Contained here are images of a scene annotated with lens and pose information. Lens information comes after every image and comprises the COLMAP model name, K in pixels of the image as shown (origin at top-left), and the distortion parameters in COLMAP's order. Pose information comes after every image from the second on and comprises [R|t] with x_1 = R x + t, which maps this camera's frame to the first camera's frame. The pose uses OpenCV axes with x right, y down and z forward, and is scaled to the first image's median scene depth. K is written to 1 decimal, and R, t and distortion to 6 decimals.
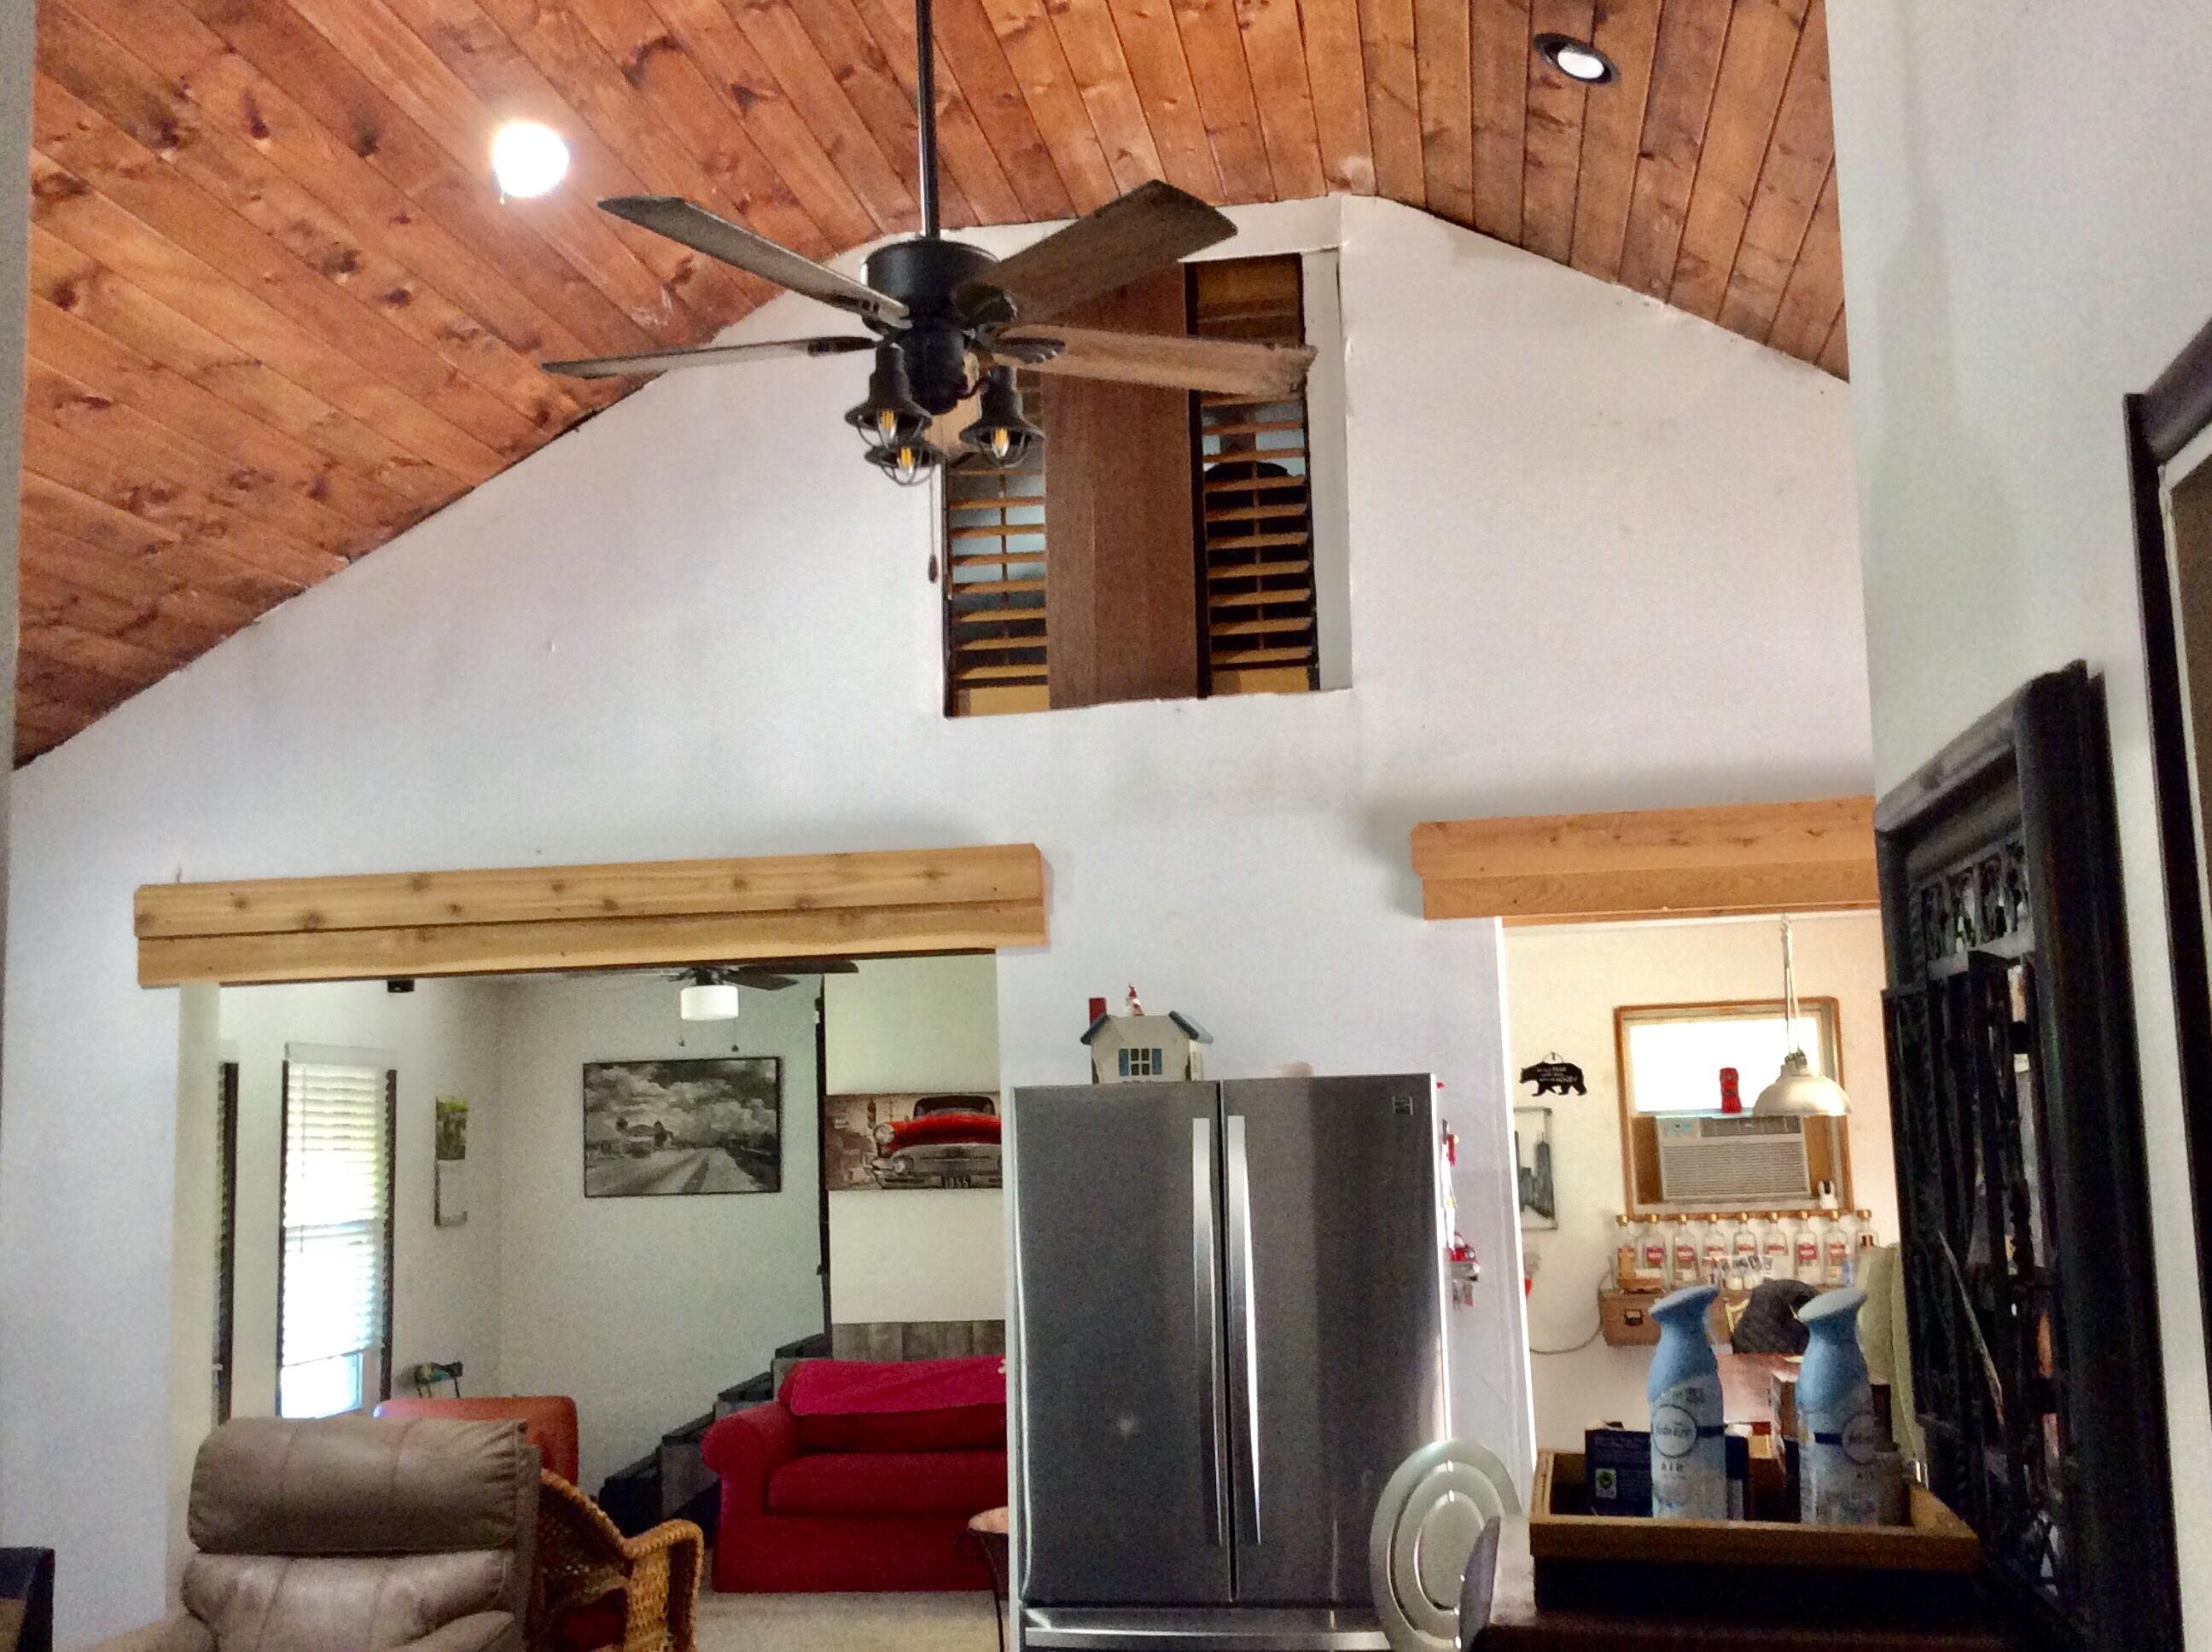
lens RADIAL K [[2414.5, 0, 1105.2], [0, 2414.5, 834.7], [0, 0, 1]] dist [0.019197, 0.000000]
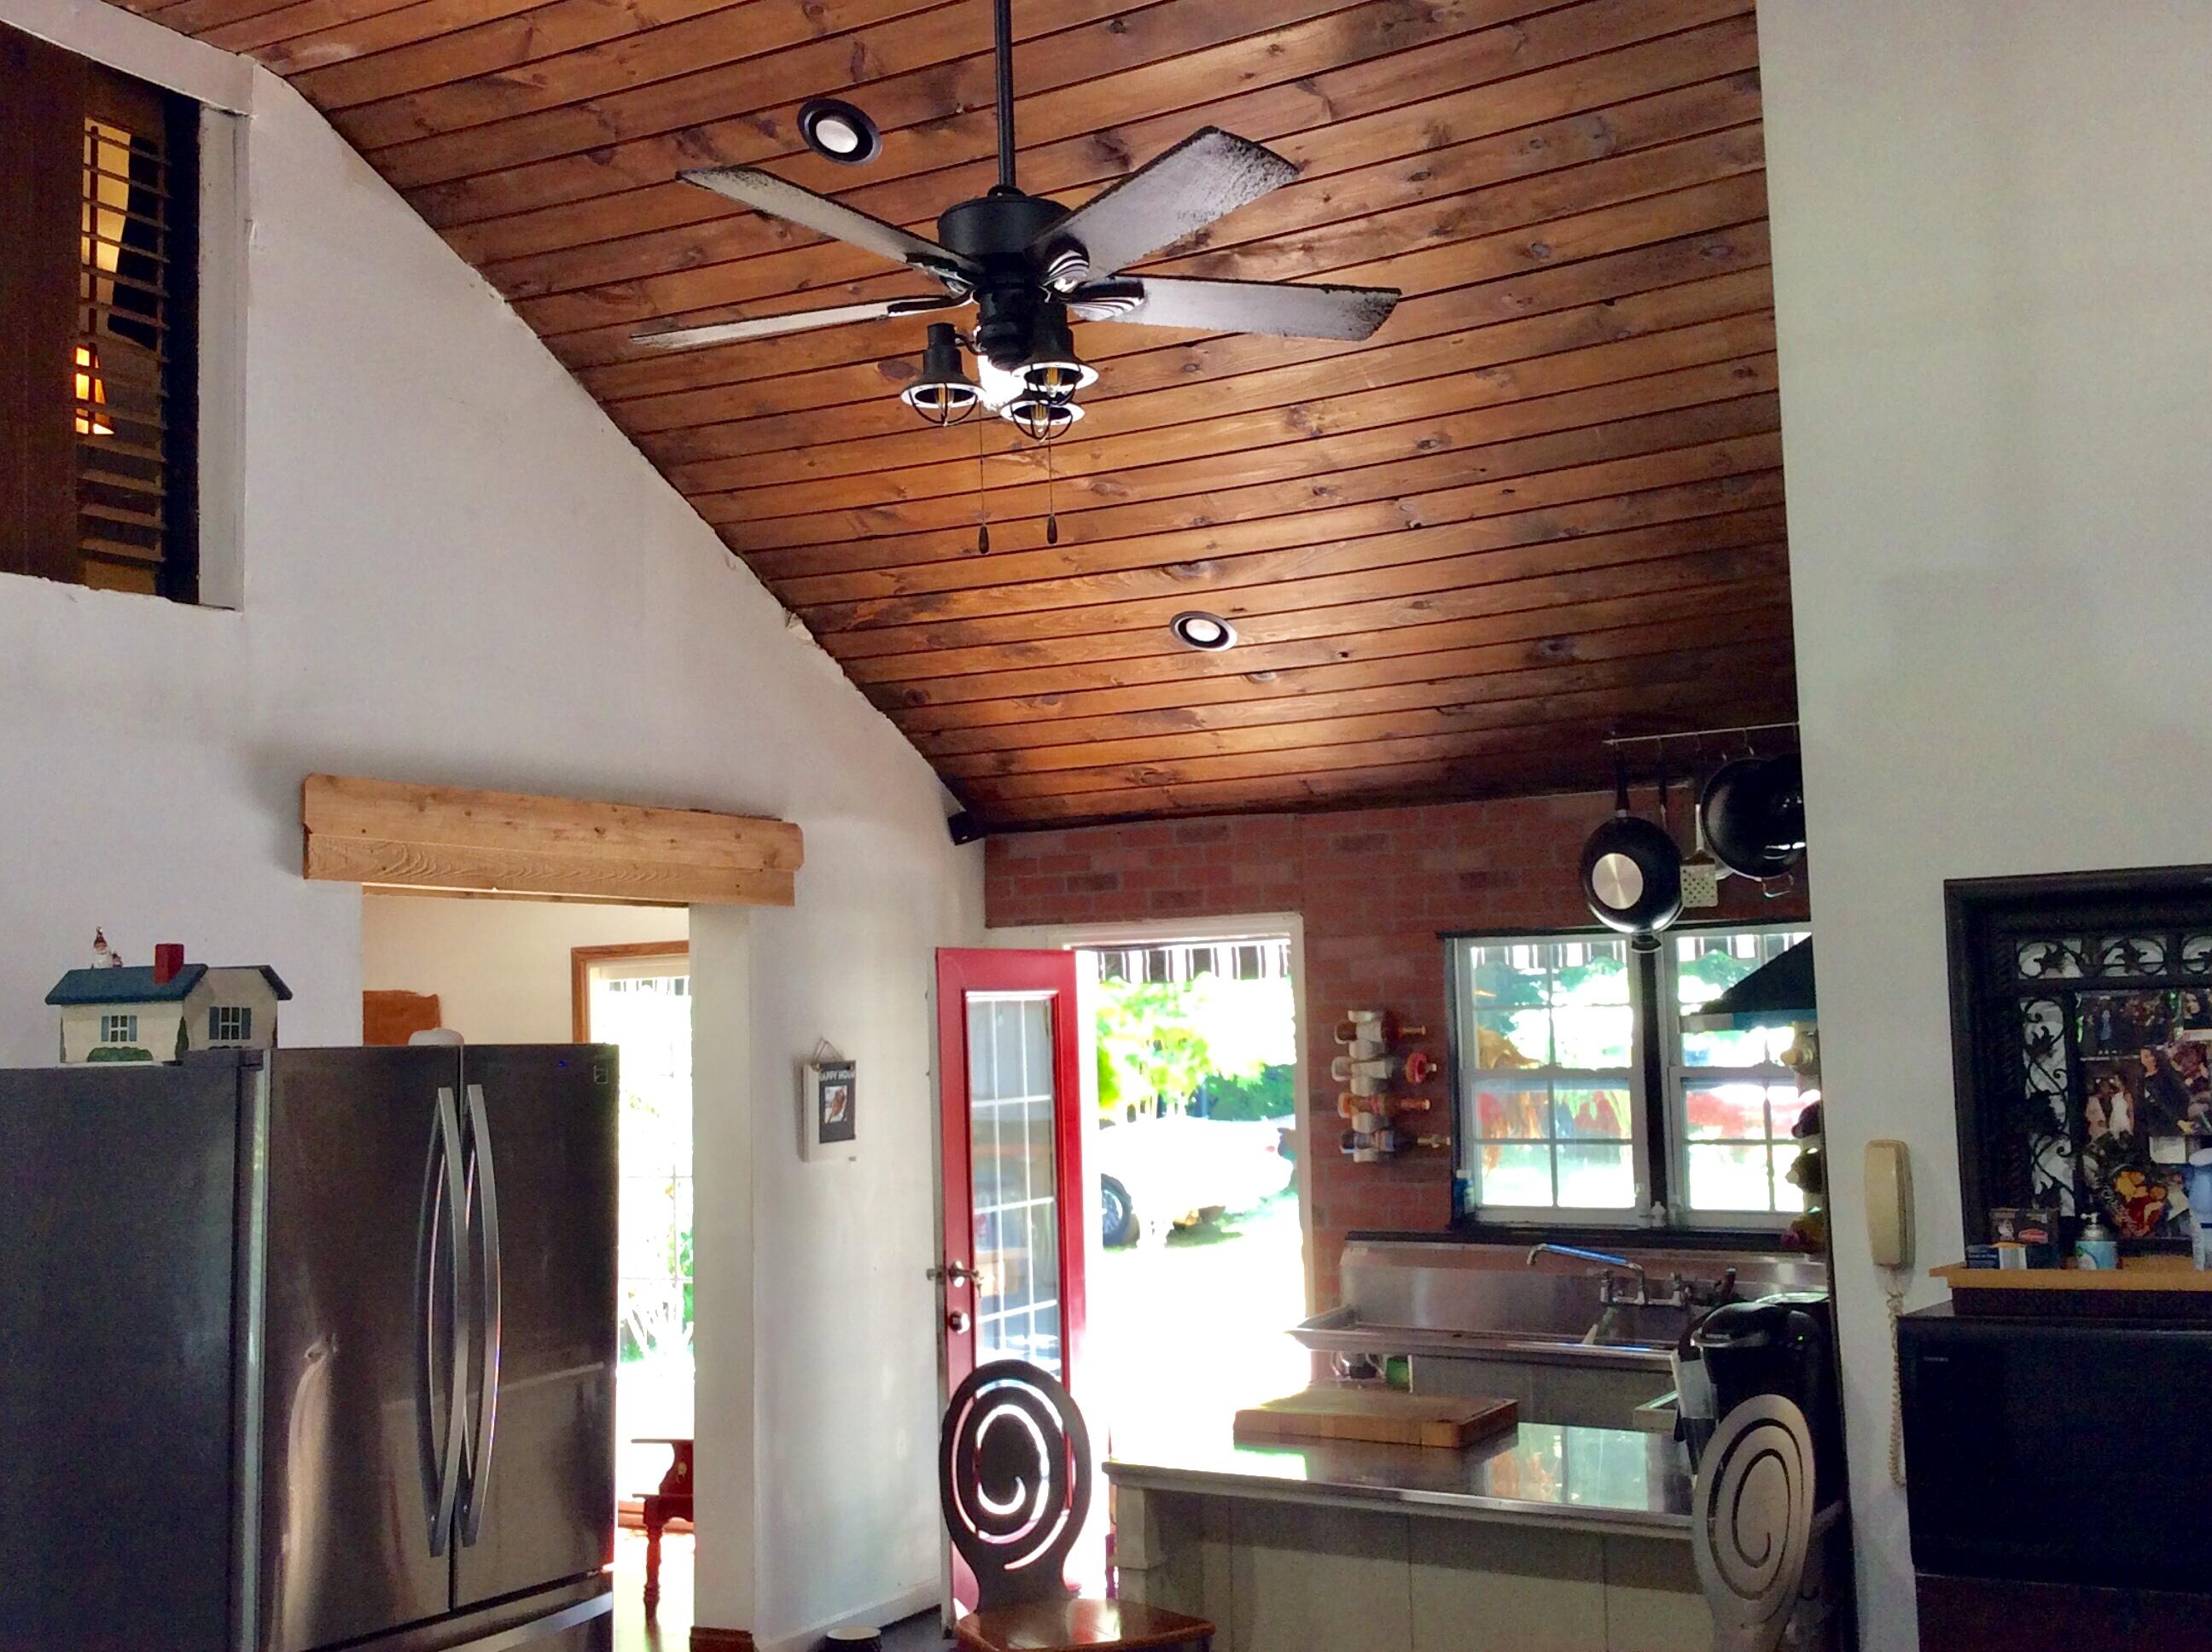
lens RADIAL K [[2414.5, 0, 1106.3], [0, 2414.5, 812.9], [0, 0, 1]] dist [0.019197, 0.000000]
pose [[0.350482, 0.110151, 0.930070, -0.667464], [-0.097826, 0.991933, -0.080613, 0.058945], [-0.931446, -0.062732, 0.358430, 0.413338]]
